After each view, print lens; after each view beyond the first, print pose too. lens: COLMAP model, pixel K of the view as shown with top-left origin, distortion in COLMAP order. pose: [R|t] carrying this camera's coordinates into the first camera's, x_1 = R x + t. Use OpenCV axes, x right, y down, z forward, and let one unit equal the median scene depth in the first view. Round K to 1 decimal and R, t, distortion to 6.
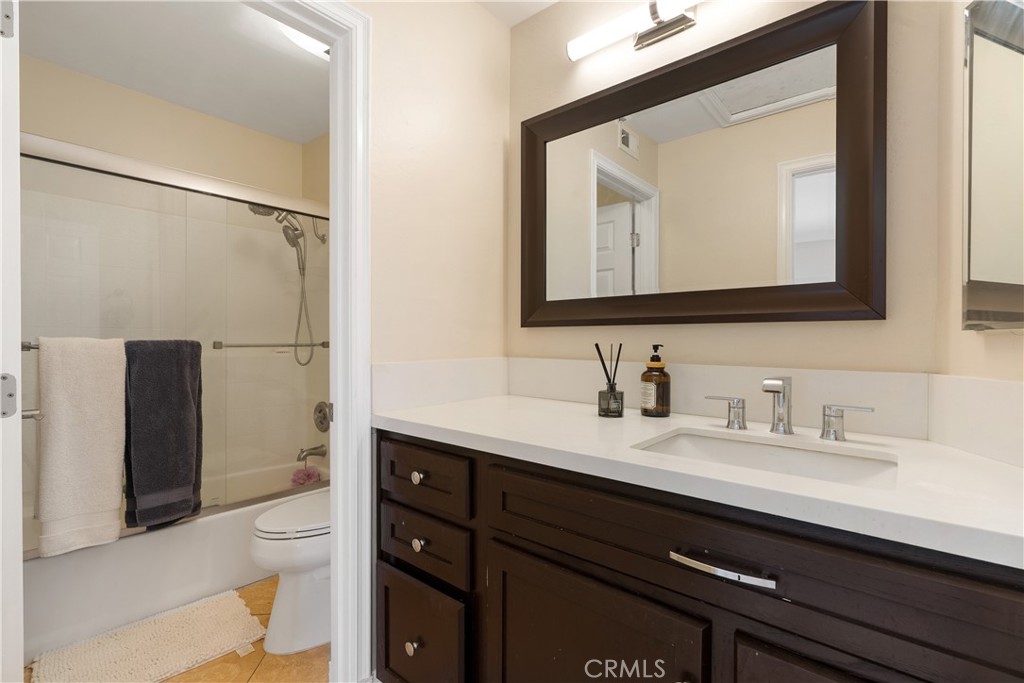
lens RADIAL K [[472.6, 0, 513.8], [0, 472.6, 344.1], [0, 0, 1]] dist [-0.000471, -0.000330]
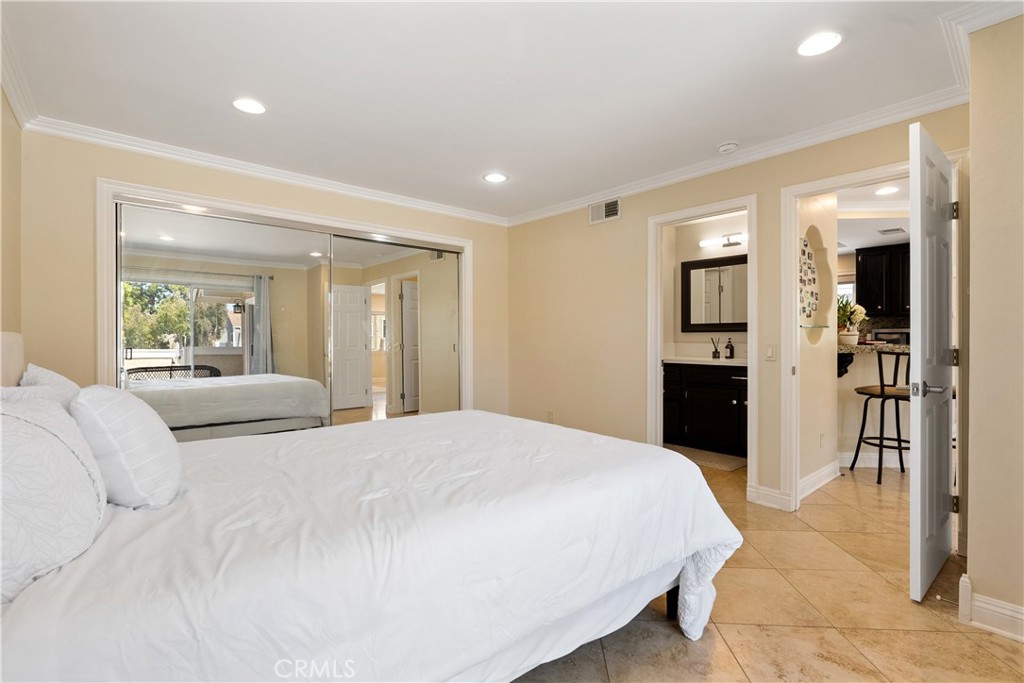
lens RADIAL K [[472.6, 0, 518.7], [0, 472.6, 336.5], [0, 0, 1]] dist [-0.000471, -0.000330]
pose [[0.990005, -0.005006, -0.140944, -0.721878], [0.003403, 0.999927, -0.011612, 0.024187], [0.140992, 0.011016, 0.989950, -2.580035]]
